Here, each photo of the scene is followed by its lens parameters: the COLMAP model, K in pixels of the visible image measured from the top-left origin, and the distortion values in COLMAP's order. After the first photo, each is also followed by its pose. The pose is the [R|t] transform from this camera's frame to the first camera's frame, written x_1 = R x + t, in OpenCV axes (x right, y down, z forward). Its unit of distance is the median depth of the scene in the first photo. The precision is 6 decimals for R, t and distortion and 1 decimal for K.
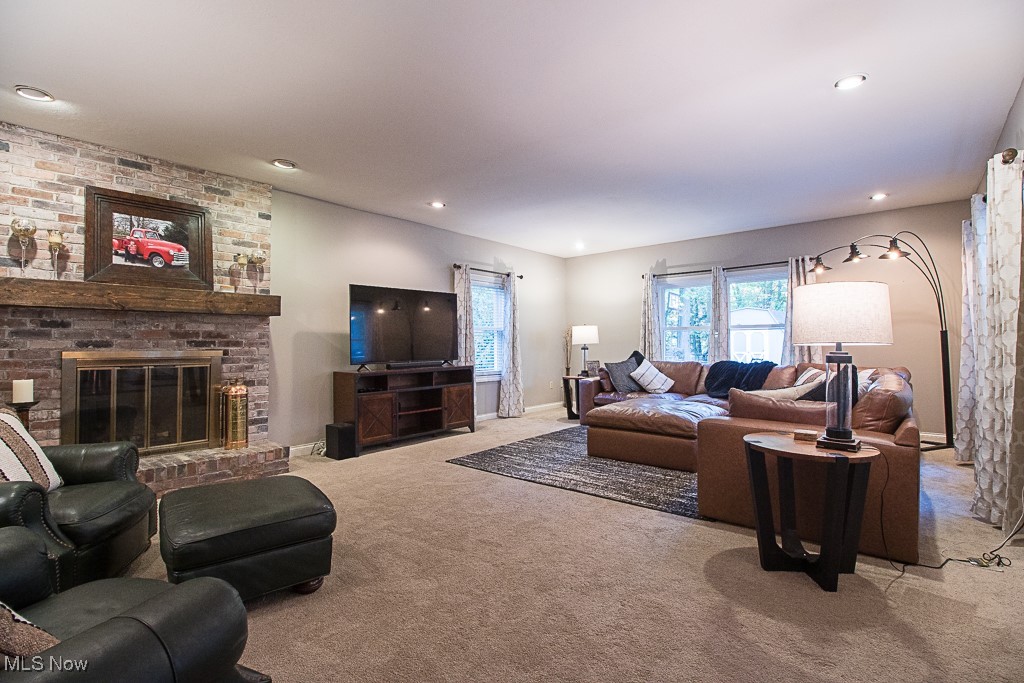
lens RADIAL K [[471.5, 0, 515.5], [0, 471.5, 334.8], [0, 0, 1]] dist [-0.000038, -0.014223]
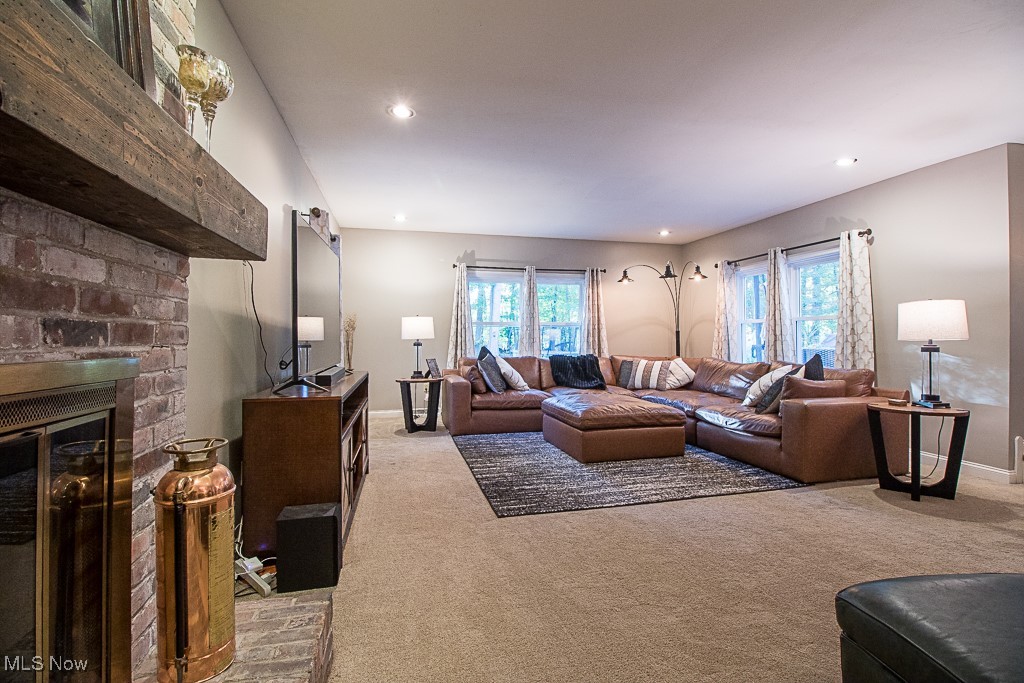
lens RADIAL K [[471.5, 0, 515.5], [0, 471.5, 334.8], [0, 0, 1]] dist [-0.000038, -0.014223]
pose [[0.583602, 0.010754, 0.811968, -0.760297], [-0.018854, 0.999822, 0.000310, 0.016113], [-0.811821, -0.015490, 0.583701, 0.684034]]
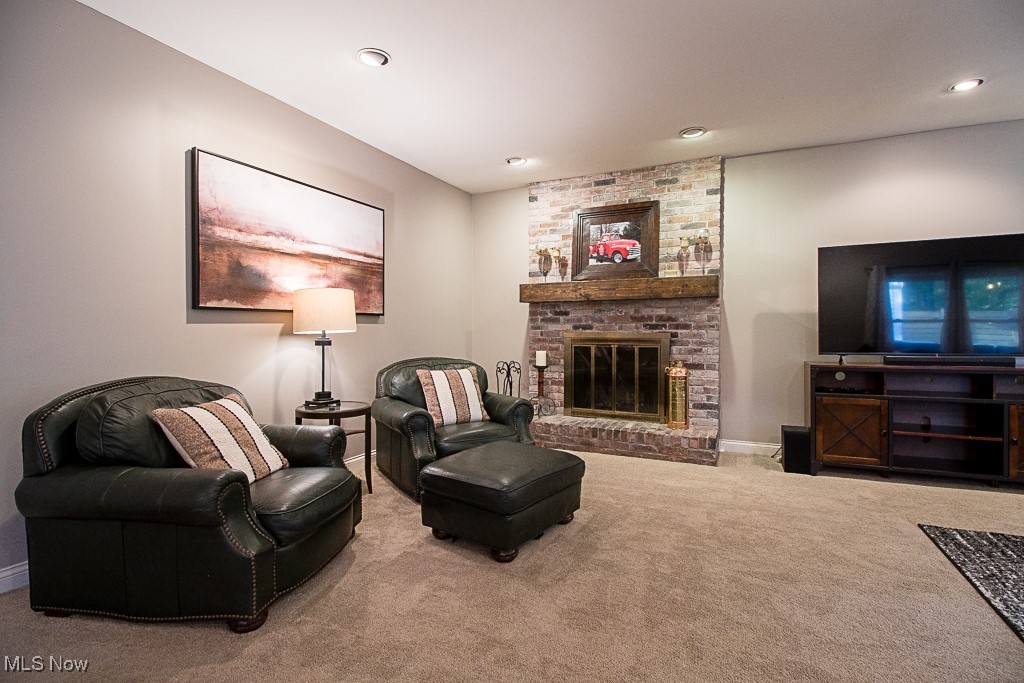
lens RADIAL K [[471.5, 0, 515.5], [0, 471.5, 334.8], [0, 0, 1]] dist [-0.000038, -0.014223]
pose [[0.259791, 0.018596, -0.965486, 0.321774], [0.022155, 0.999437, 0.025211, 0.003207], [0.965411, -0.027939, 0.259233, 0.414096]]
